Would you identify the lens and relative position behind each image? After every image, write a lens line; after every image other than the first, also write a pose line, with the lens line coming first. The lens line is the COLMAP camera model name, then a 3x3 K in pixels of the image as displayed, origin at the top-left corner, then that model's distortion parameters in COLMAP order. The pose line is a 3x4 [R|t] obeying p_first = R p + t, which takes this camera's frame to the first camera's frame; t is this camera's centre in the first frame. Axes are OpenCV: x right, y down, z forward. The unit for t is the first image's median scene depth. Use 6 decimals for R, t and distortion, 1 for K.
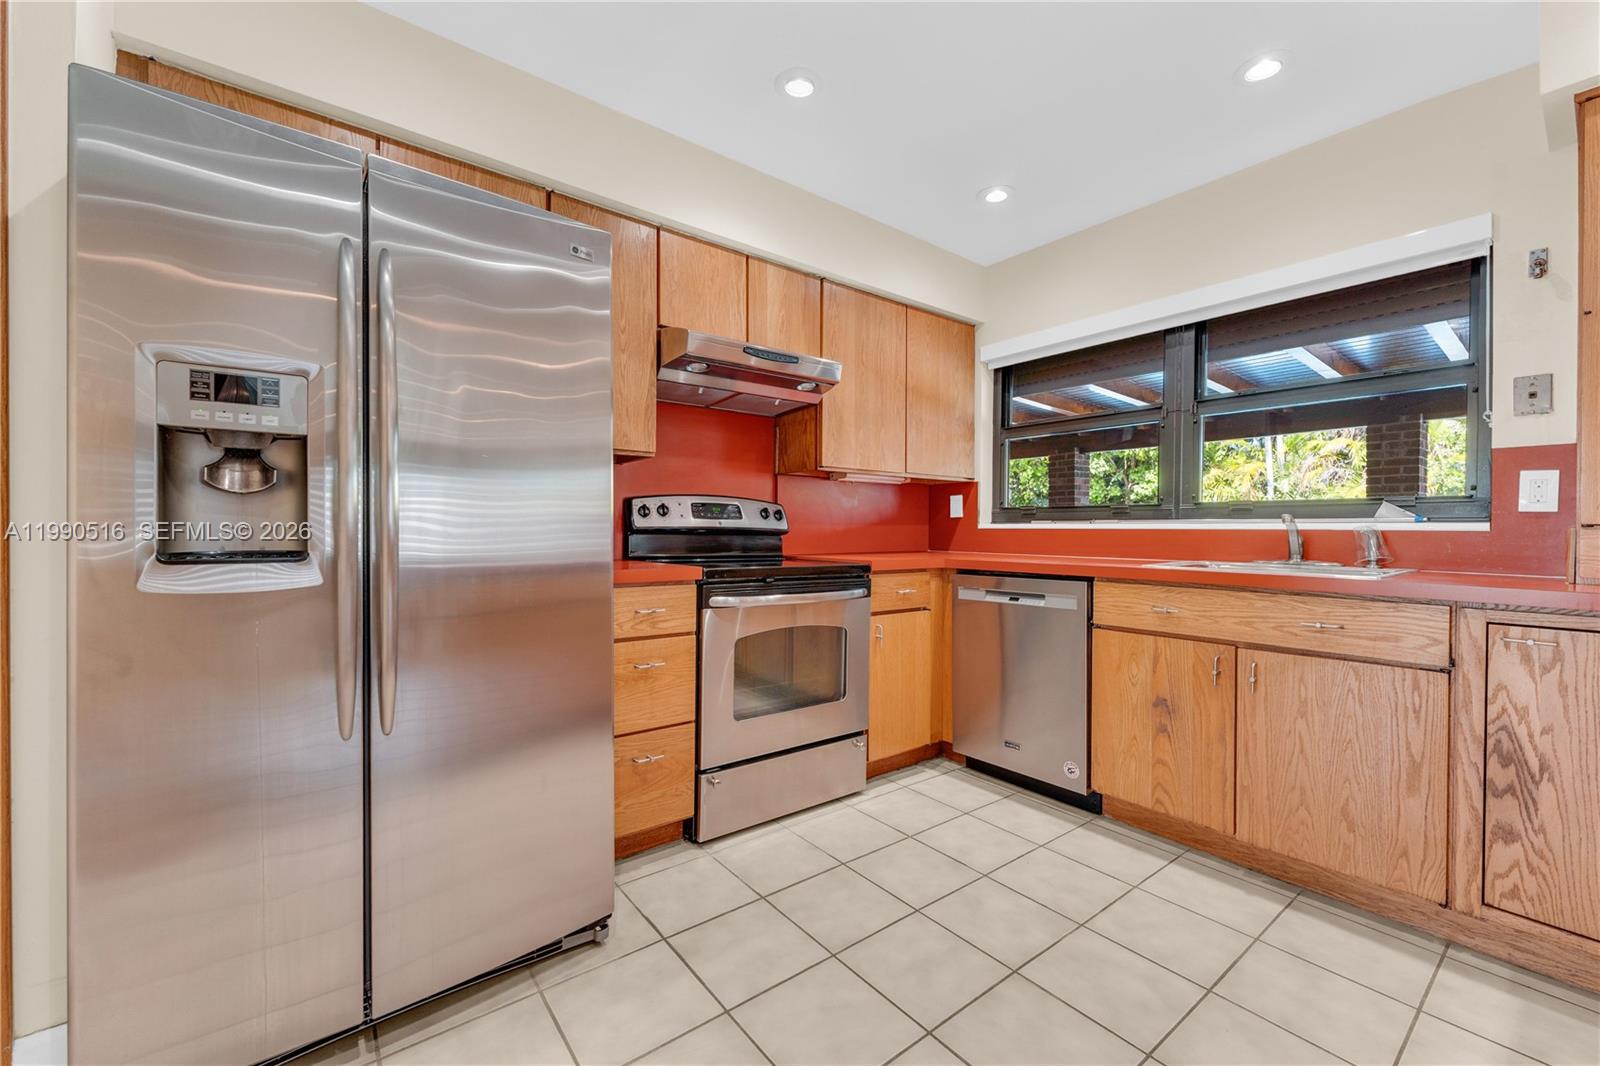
lens RADIAL K [[647.5, 0, 800.0], [0, 647.5, 530.0], [0, 0, 1]] dist [-0.001812, 0.000072]
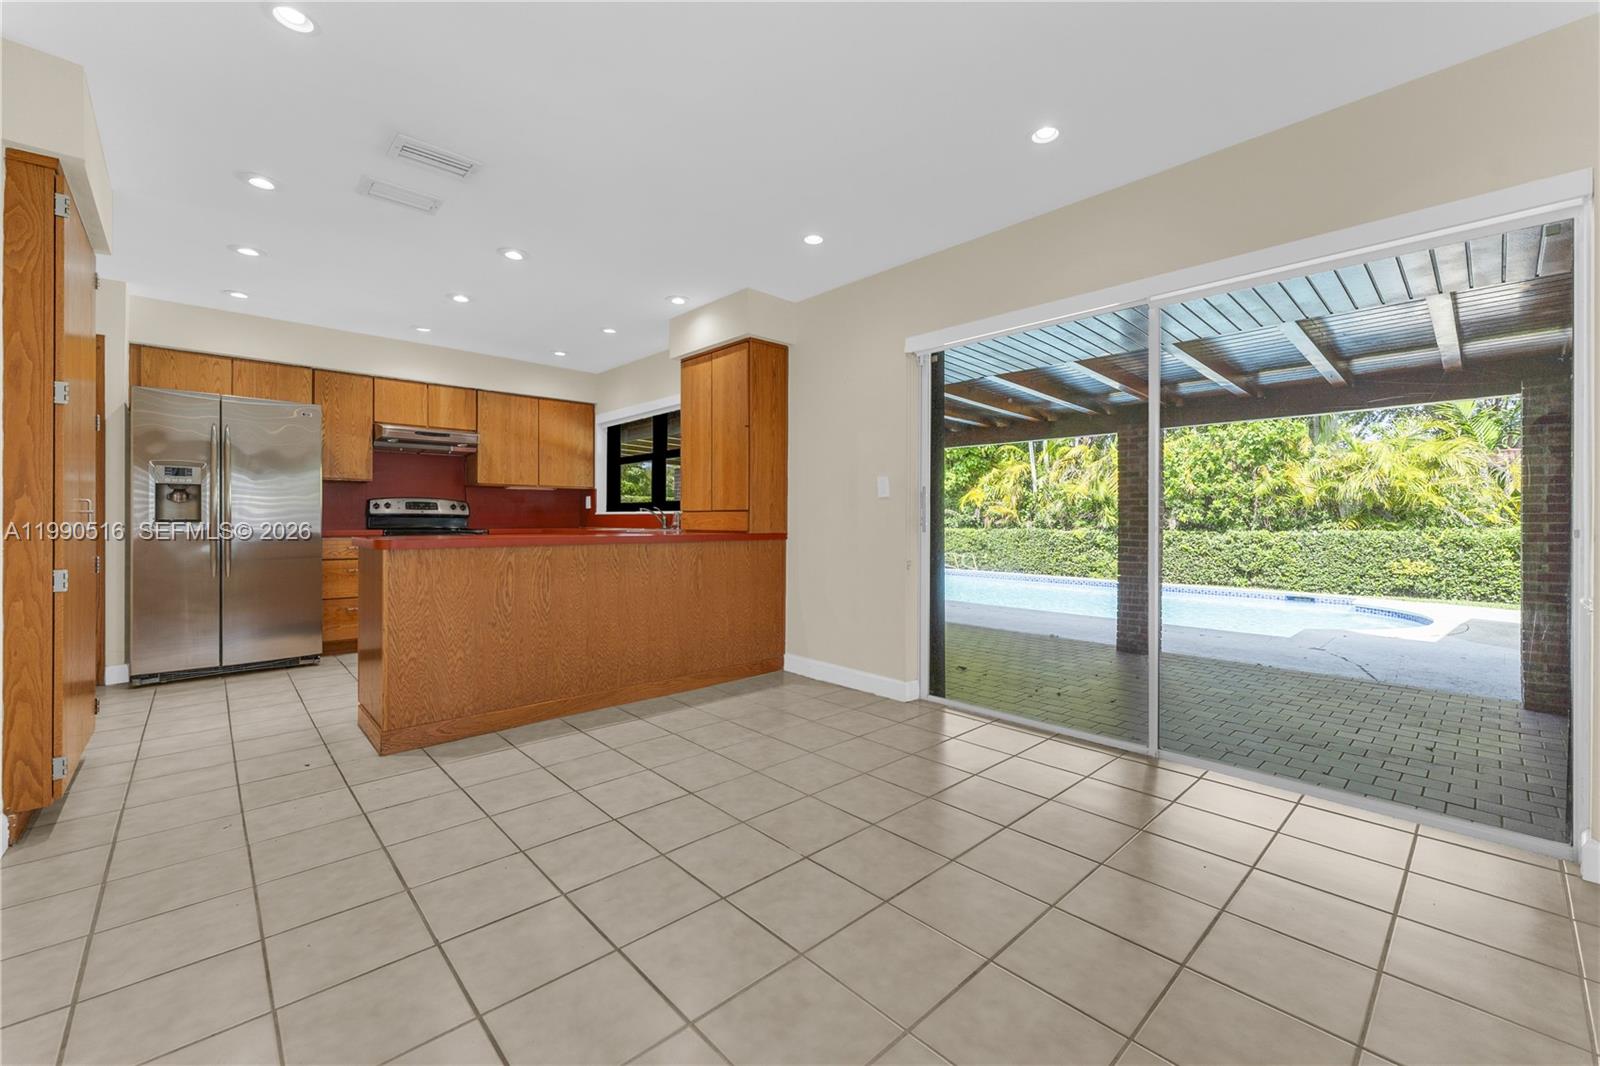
lens RADIAL K [[647.5, 0, 800.5], [0, 647.5, 533.0], [0, 0, 1]] dist [-0.001812, 0.000072]
pose [[0.996638, -0.003019, 0.081875, 0.871445], [0.001324, 0.999784, 0.020747, 0.015839], [-0.081920, -0.020568, 0.996427, -1.099125]]
